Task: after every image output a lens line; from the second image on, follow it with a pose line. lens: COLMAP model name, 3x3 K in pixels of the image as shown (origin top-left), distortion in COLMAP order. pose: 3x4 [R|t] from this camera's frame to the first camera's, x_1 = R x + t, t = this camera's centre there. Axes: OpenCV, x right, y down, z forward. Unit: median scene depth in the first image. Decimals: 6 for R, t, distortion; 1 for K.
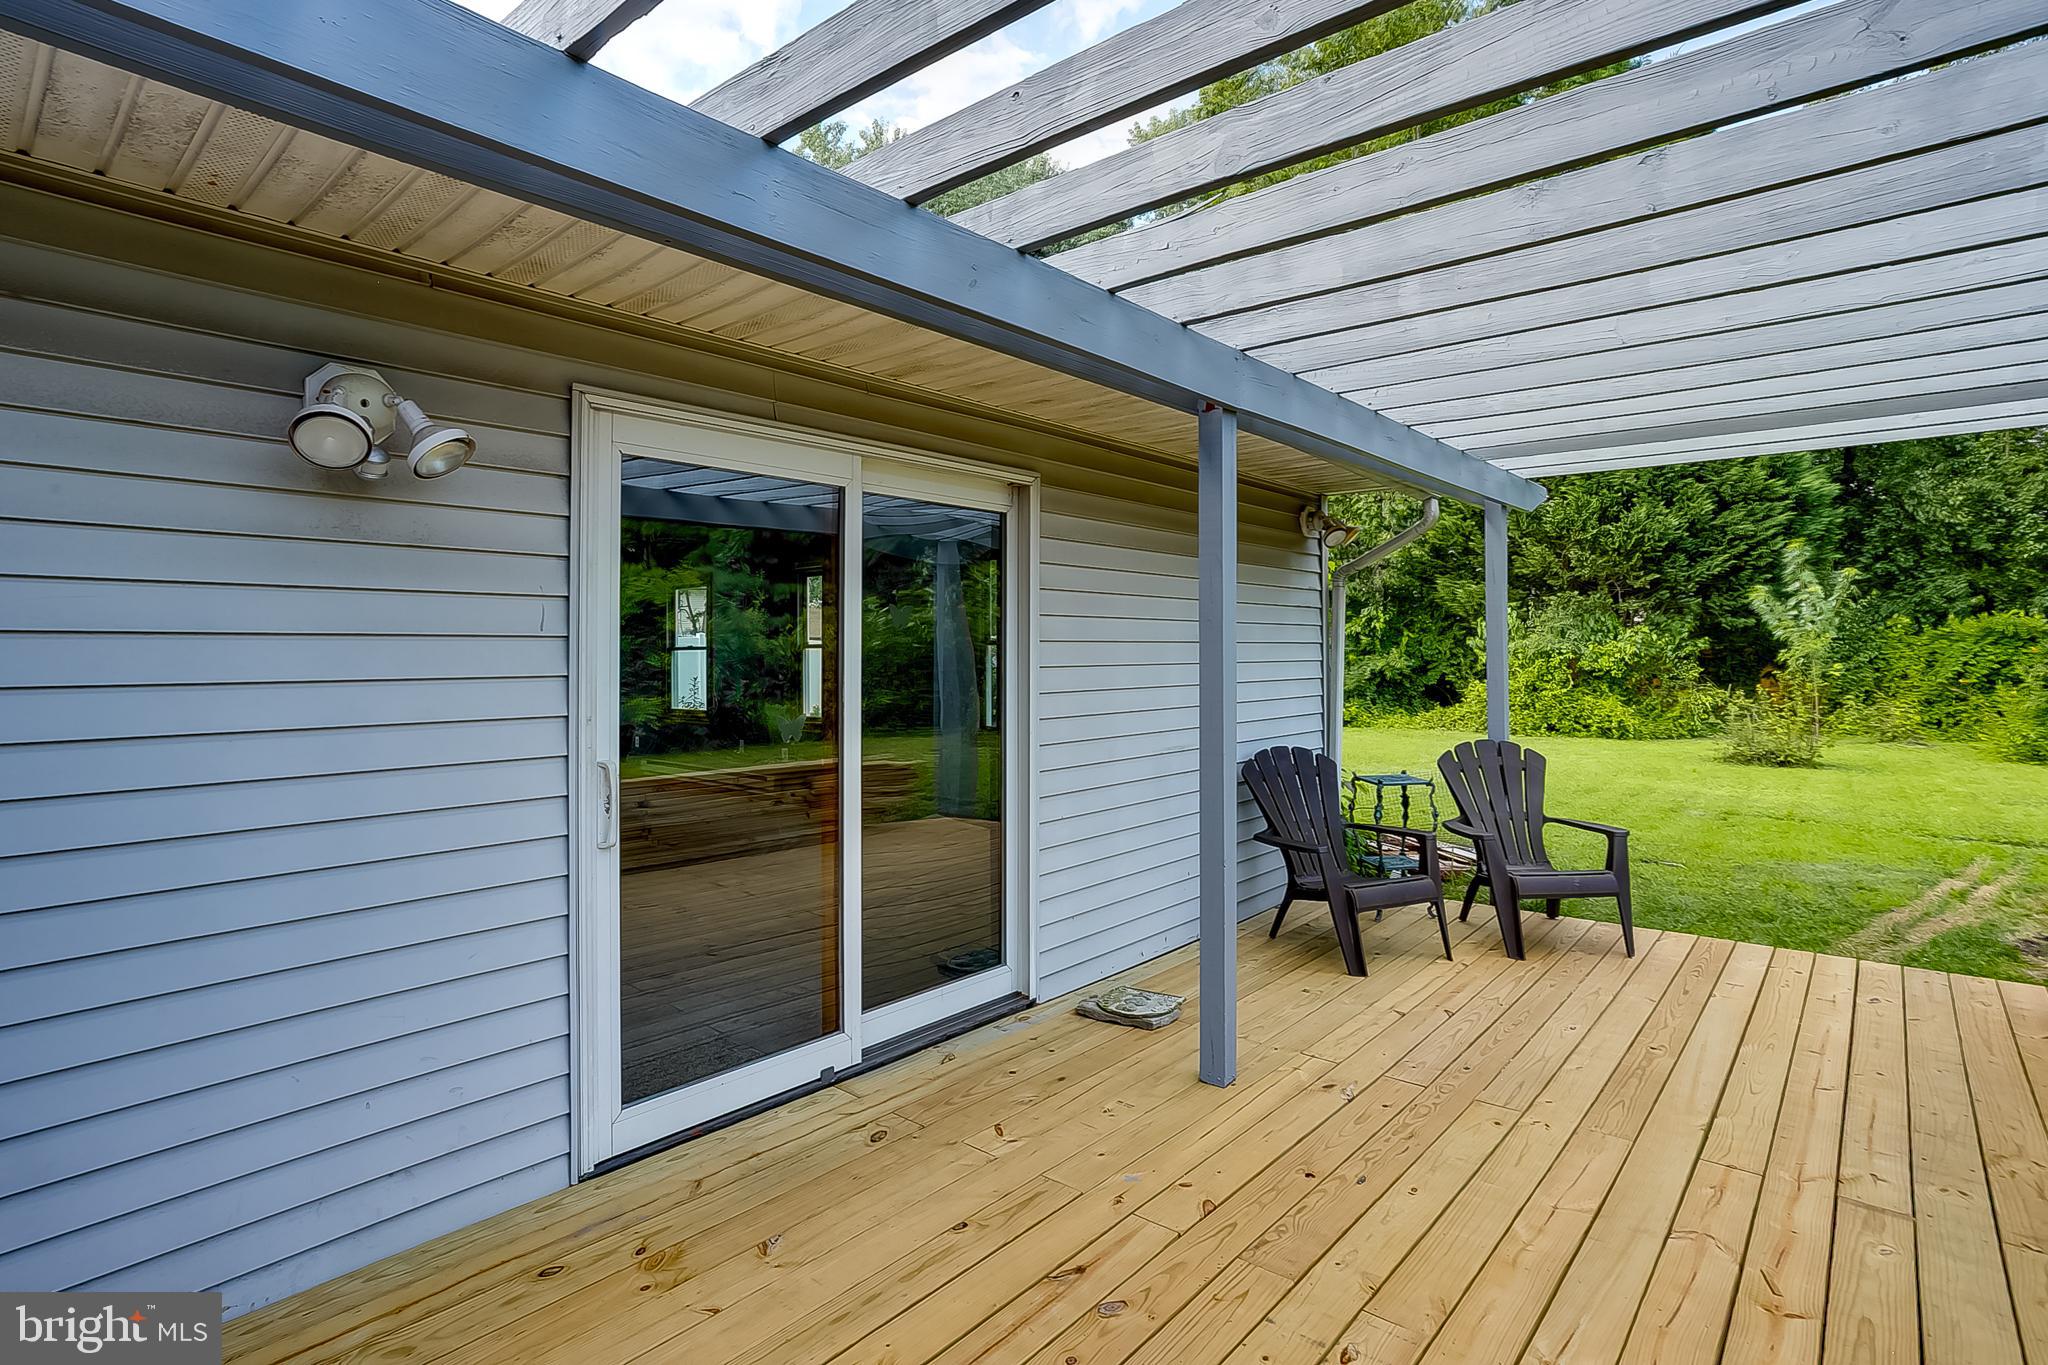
lens RADIAL K [[990.6, 0, 1000.6], [0, 990.6, 671.9], [0, 0, 1]] dist [-0.059845, 0.029794]
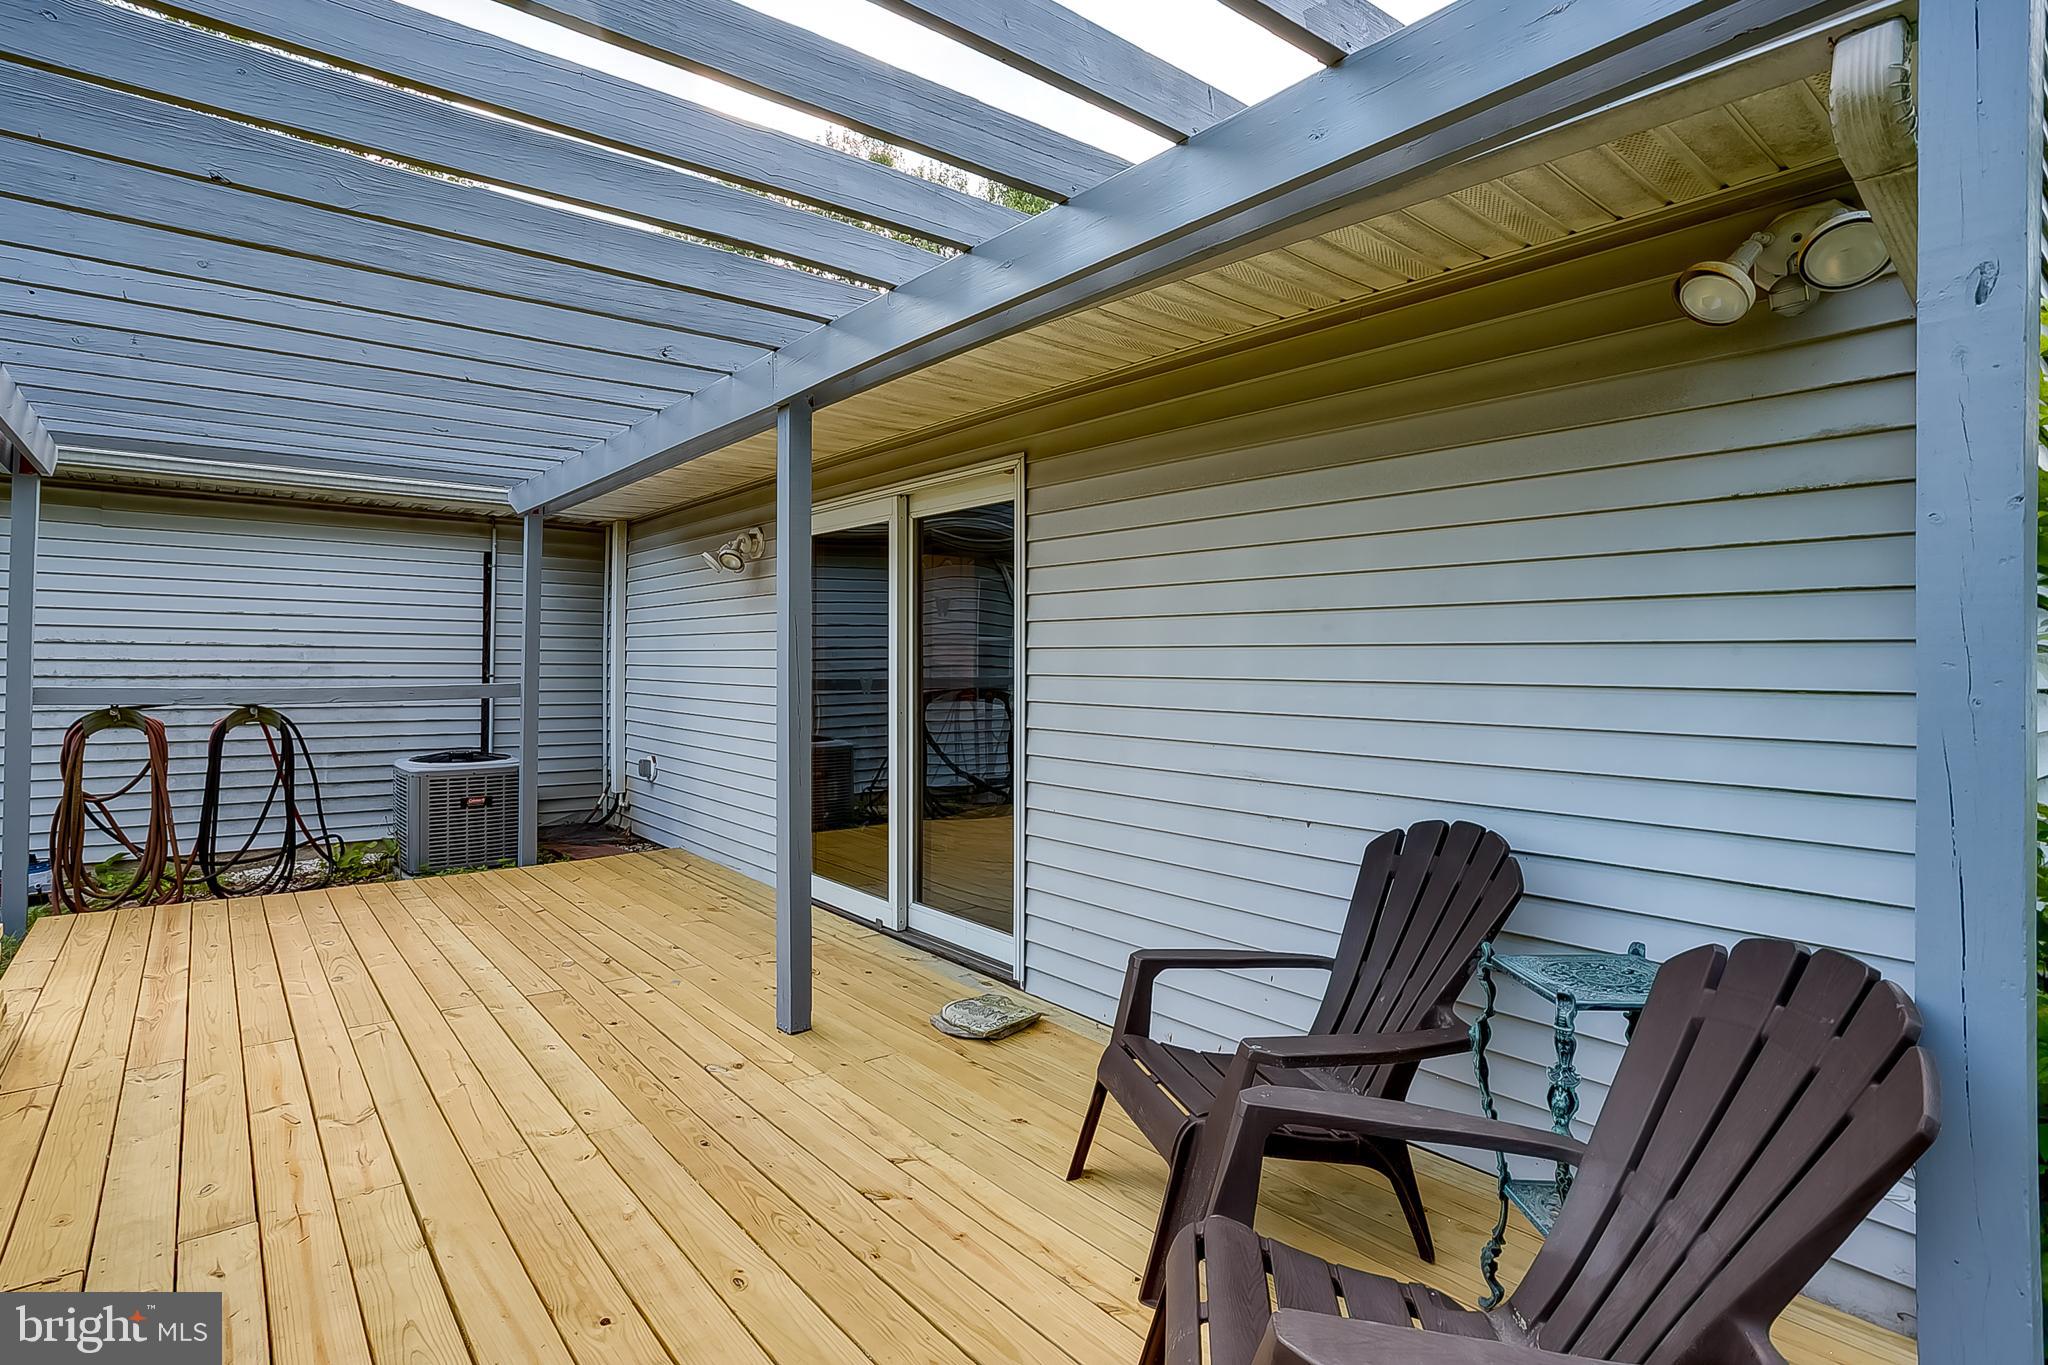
lens RADIAL K [[1074.4, 0, 1024.0], [0, 1074.4, 682.5], [0, 0, 1]] dist [-0.002107, -0.000284]
pose [[-0.166257, 0.026765, -0.985719, 1.248398], [-0.017311, 0.999398, 0.030056, -0.003827], [0.985931, 0.022061, -0.165694, 1.341650]]
